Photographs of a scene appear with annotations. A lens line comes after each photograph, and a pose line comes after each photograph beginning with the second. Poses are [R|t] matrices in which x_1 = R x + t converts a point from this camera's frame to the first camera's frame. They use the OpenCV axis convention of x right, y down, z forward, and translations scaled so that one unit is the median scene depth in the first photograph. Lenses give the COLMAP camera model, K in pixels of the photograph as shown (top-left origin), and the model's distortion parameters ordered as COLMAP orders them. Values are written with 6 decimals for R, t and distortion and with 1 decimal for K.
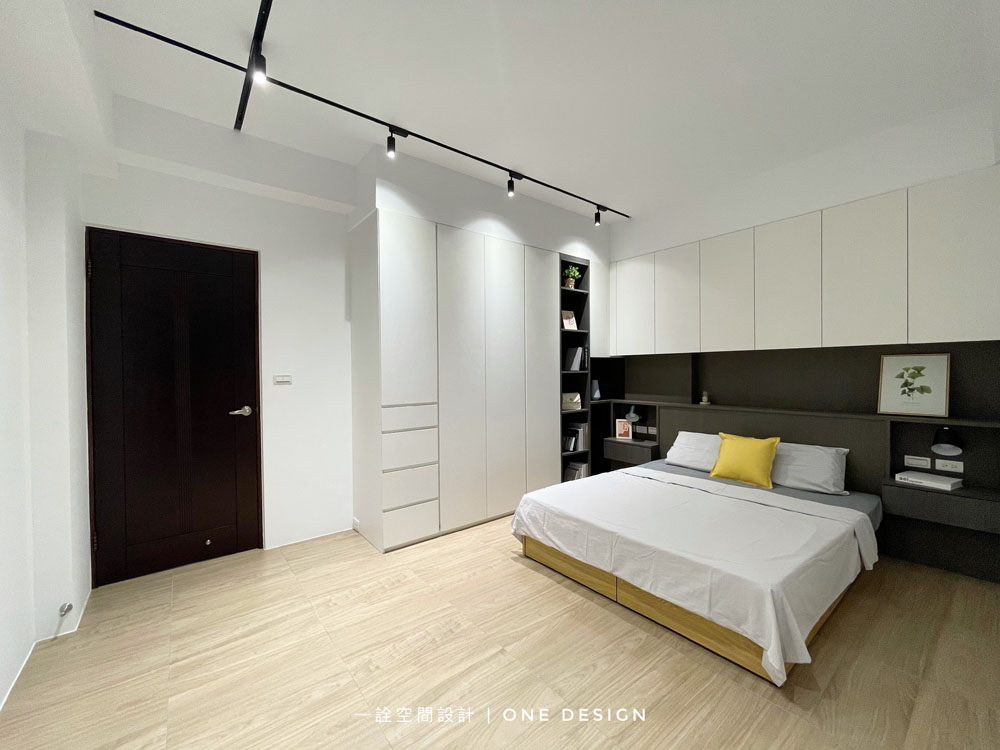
lens RADIAL K [[405.2, 0, 489.9], [0, 405.2, 375.1], [0, 0, 1]] dist [0.001193, -0.000650]
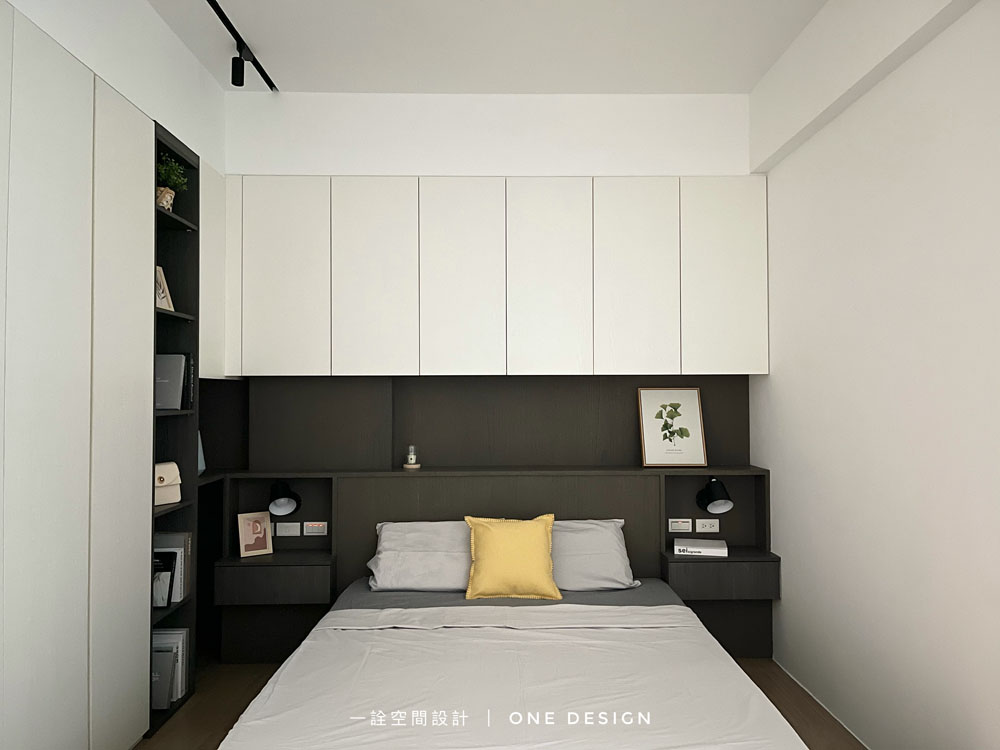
lens RADIAL K [[759.6, 0, 498.2], [0, 759.6, 372.3], [0, 0, 1]] dist [0.047815, -0.038103]
pose [[0.596368, 0.030730, 0.802123, -0.243516], [0.006400, 0.999053, -0.043033, -0.014382], [-0.802686, 0.030797, 0.595606, 0.279633]]
